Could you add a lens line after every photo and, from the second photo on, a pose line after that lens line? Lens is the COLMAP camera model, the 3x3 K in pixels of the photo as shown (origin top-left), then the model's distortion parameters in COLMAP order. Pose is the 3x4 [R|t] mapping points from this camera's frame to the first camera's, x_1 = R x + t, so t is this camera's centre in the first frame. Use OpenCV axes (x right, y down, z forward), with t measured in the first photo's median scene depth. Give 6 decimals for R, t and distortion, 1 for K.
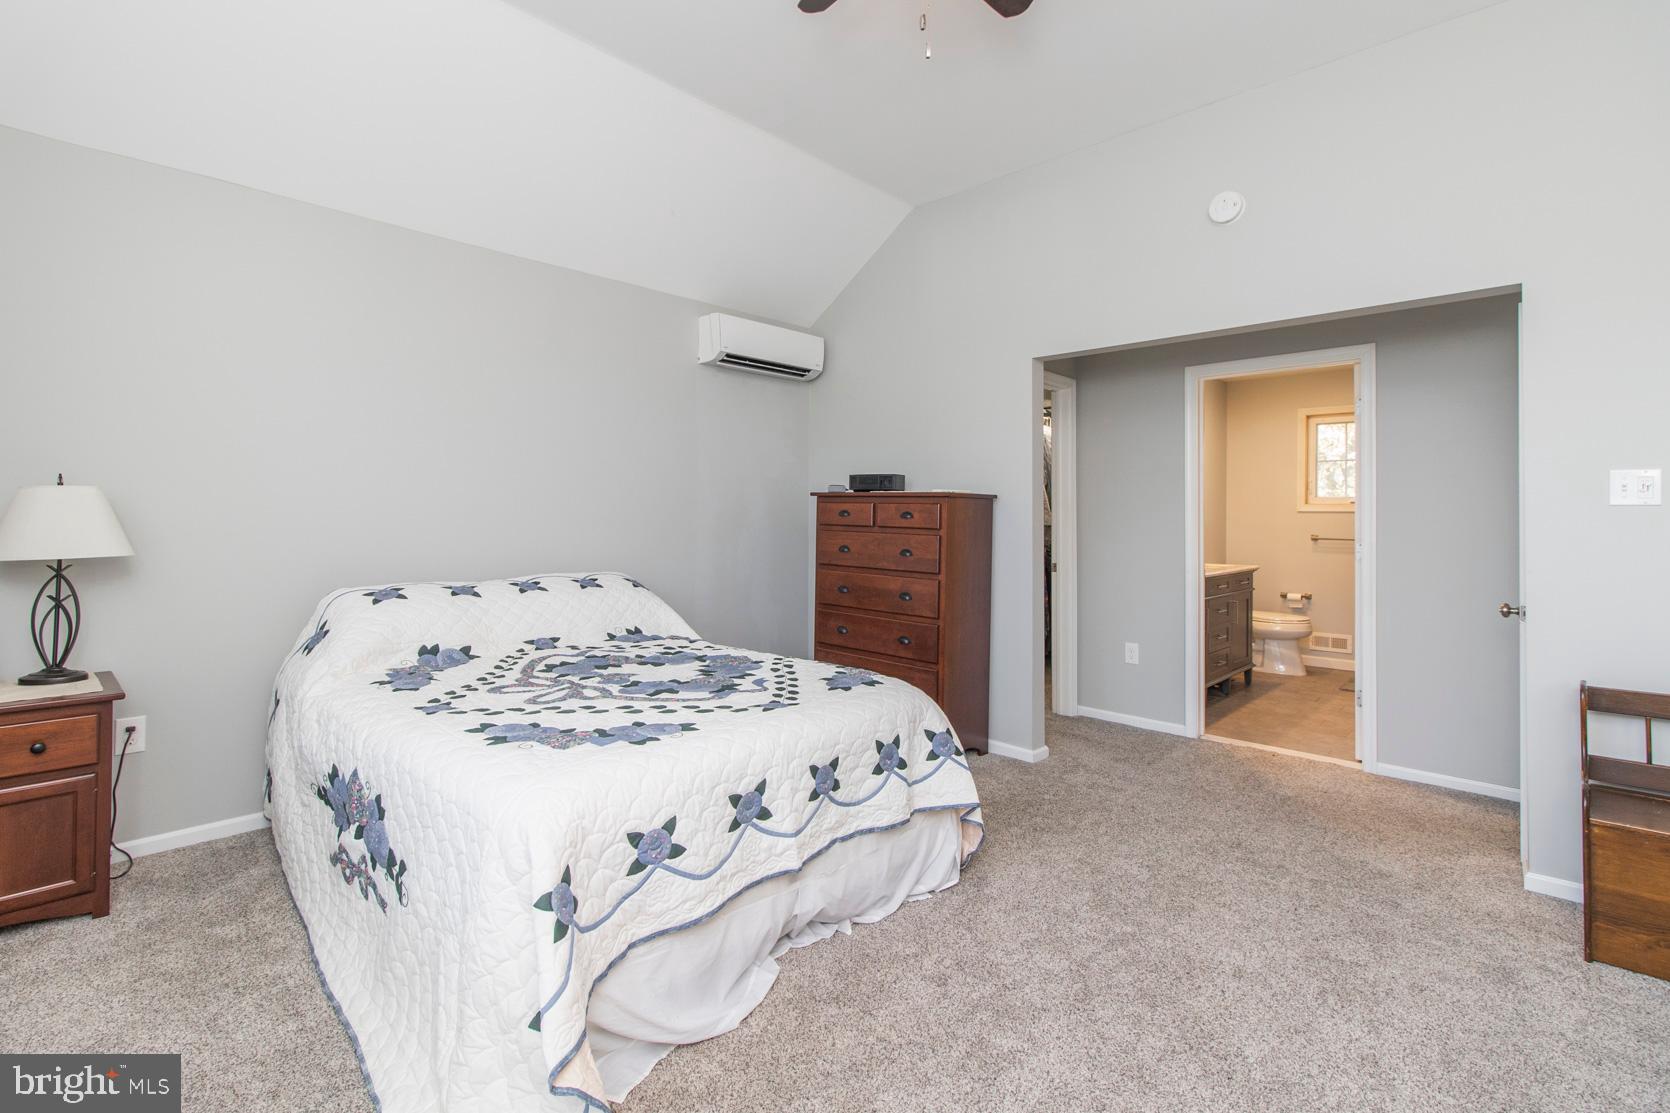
lens RADIAL K [[769.5, 0, 849.8], [0, 769.5, 516.8], [0, 0, 1]] dist [0.000473, 0.000883]
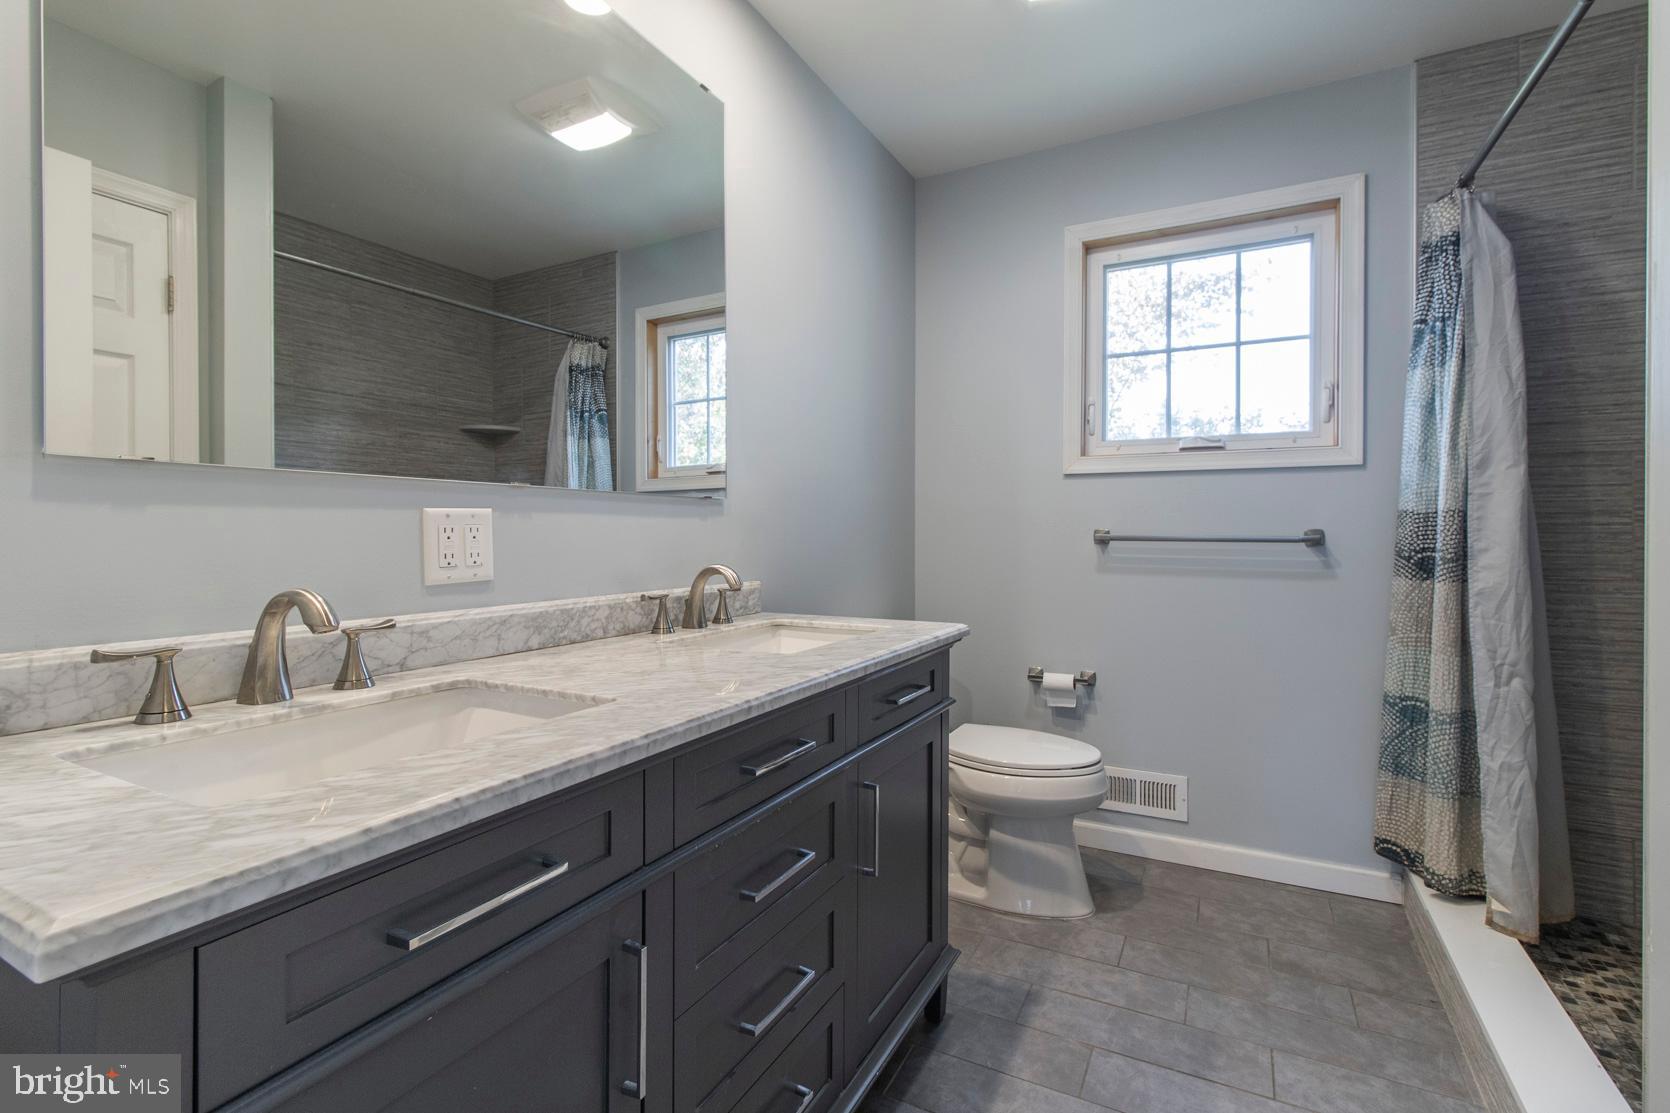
lens RADIAL K [[769.5, 0, 826.7], [0, 769.5, 542.1], [0, 0, 1]] dist [0.000473, 0.000883]
pose [[0.964100, -0.002625, 0.265528, 0.351304], [0.001777, 0.999993, 0.003435, 0.027992], [-0.265535, -0.002840, 0.964097, 0.640740]]
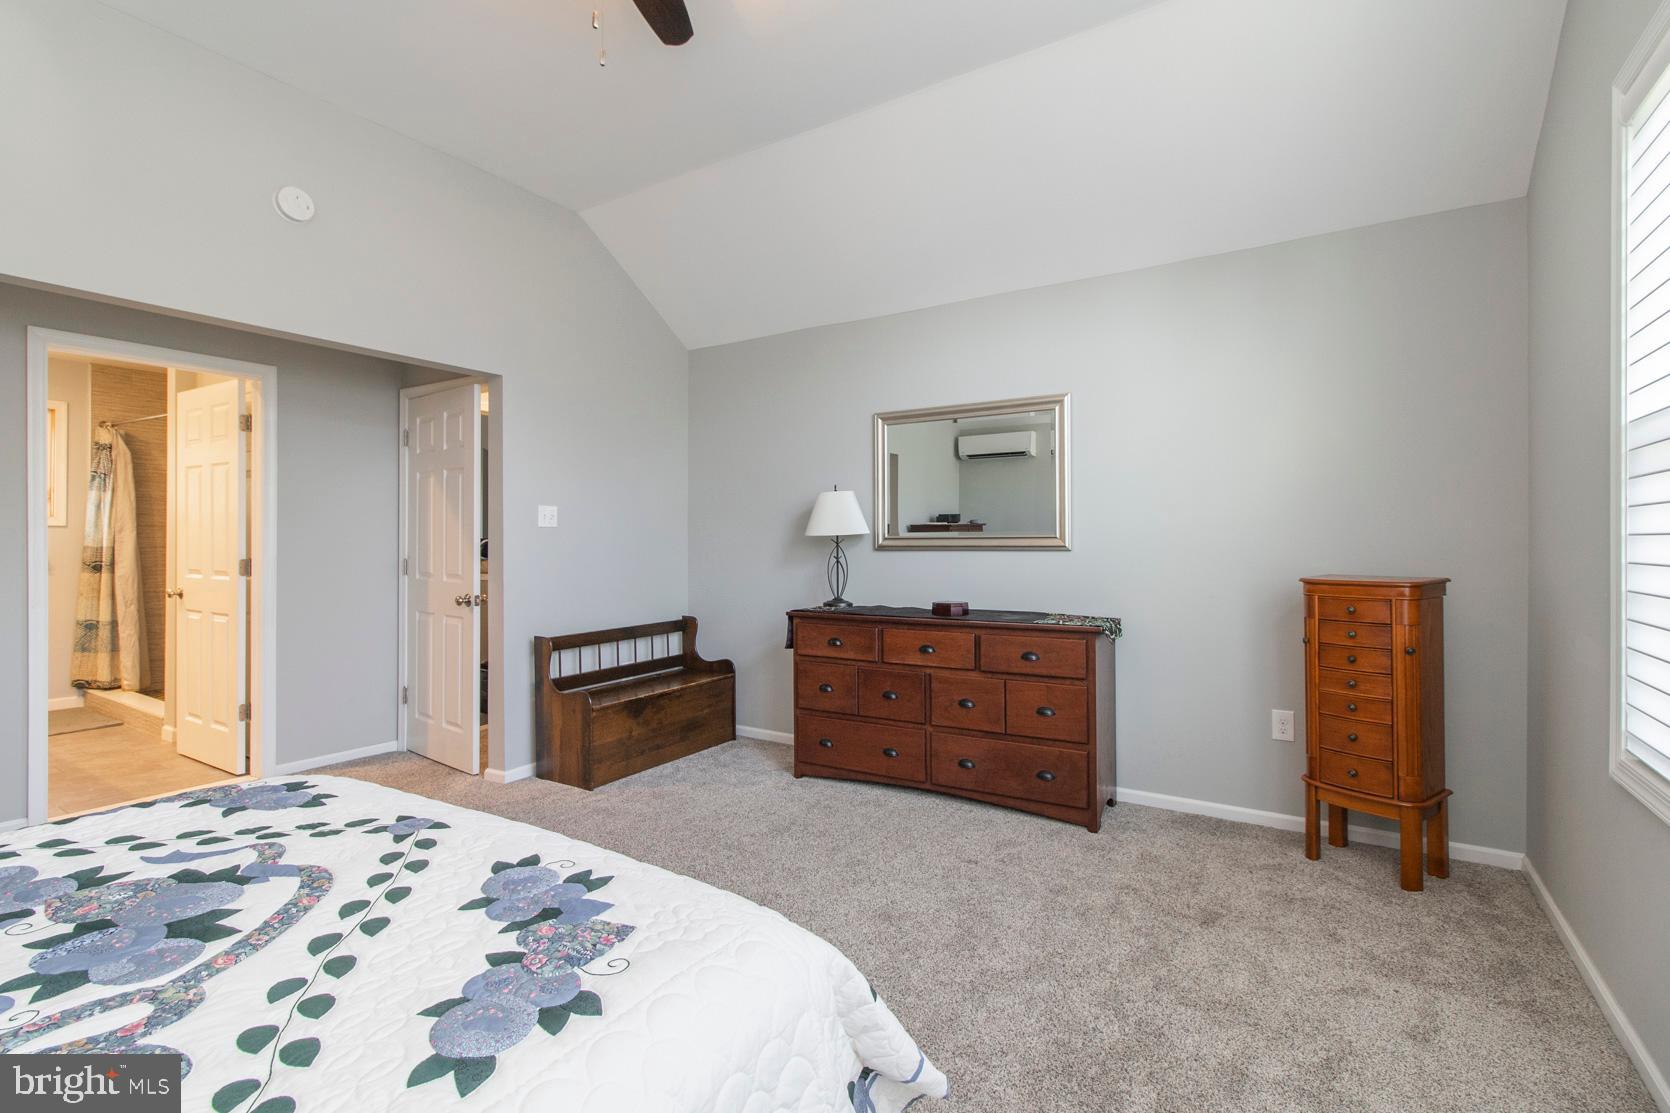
lens RADIAL K [[769.5, 0, 835.3], [0, 769.5, 541.1], [0, 0, 1]] dist [0.000473, 0.000883]
pose [[-0.188188, 0.003211, 0.982128, -0.398236], [-0.000539, 0.999994, -0.003373, 0.010576], [-0.982133, -0.001164, -0.188185, 0.192480]]
